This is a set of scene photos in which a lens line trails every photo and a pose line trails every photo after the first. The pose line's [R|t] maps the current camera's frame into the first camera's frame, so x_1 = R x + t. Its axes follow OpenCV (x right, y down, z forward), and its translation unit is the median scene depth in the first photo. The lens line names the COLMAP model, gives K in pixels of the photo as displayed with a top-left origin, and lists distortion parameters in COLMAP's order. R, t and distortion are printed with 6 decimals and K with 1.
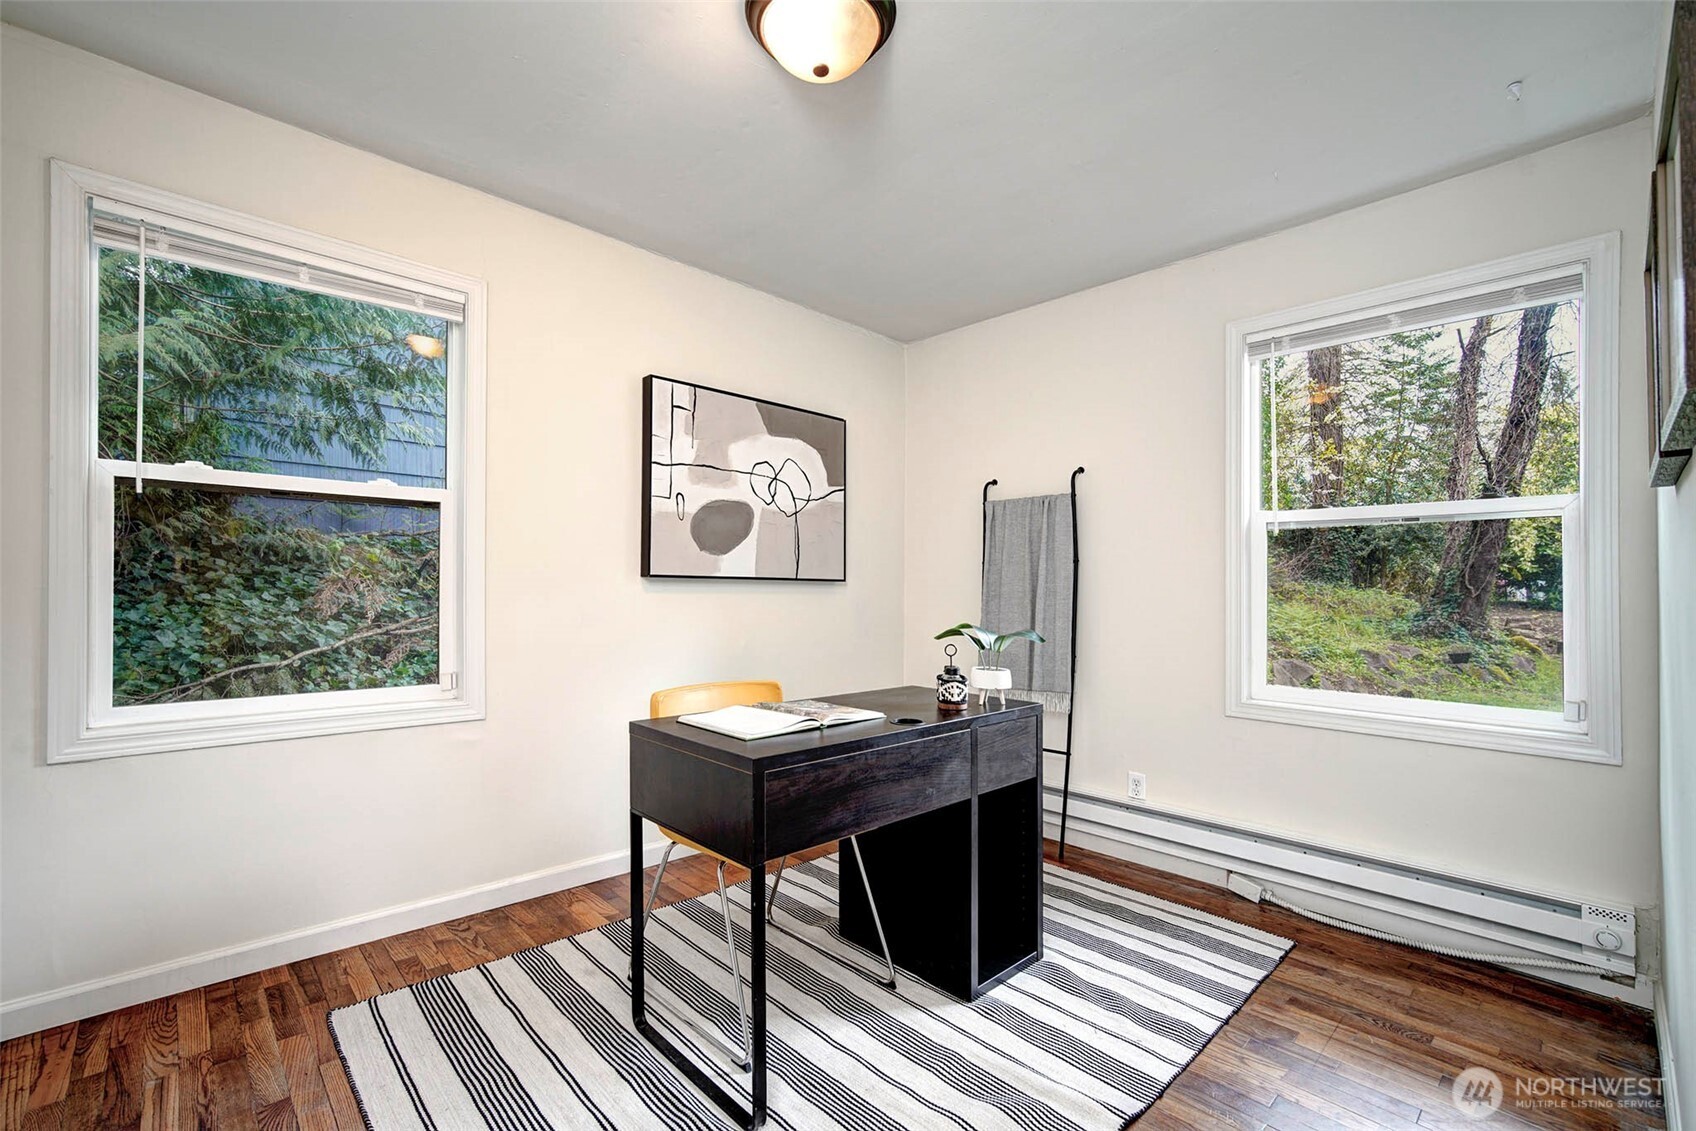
lens RADIAL K [[766.0, 0, 861.4], [0, 766.0, 566.5], [0, 0, 1]] dist [-0.001381, -0.000230]
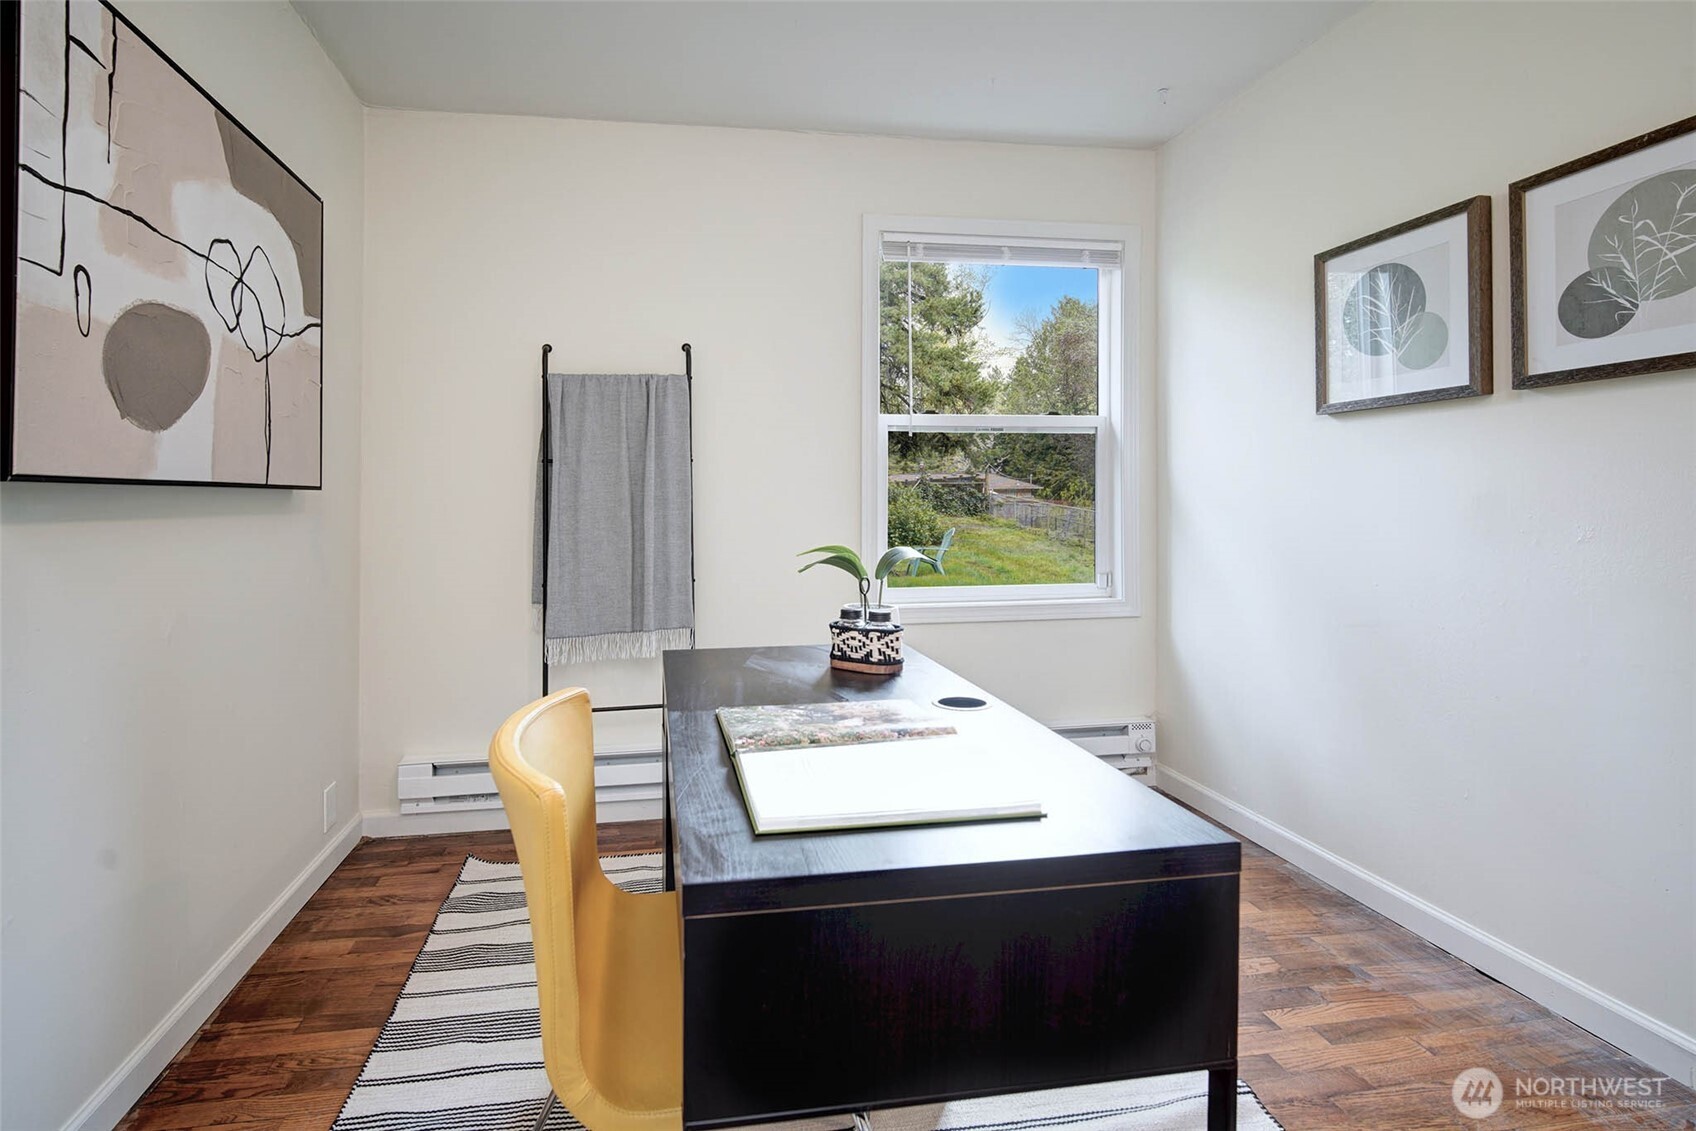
lens RADIAL K [[800.2, 0, 847.9], [0, 800.2, 475.6], [0, 0, 1]] dist [0.002055, 0.000413]
pose [[0.570249, 0.004852, 0.821458, -0.330931], [-0.004187, 0.999987, -0.003001, 0.010514], [-0.821461, -0.001728, 0.570262, 0.416401]]
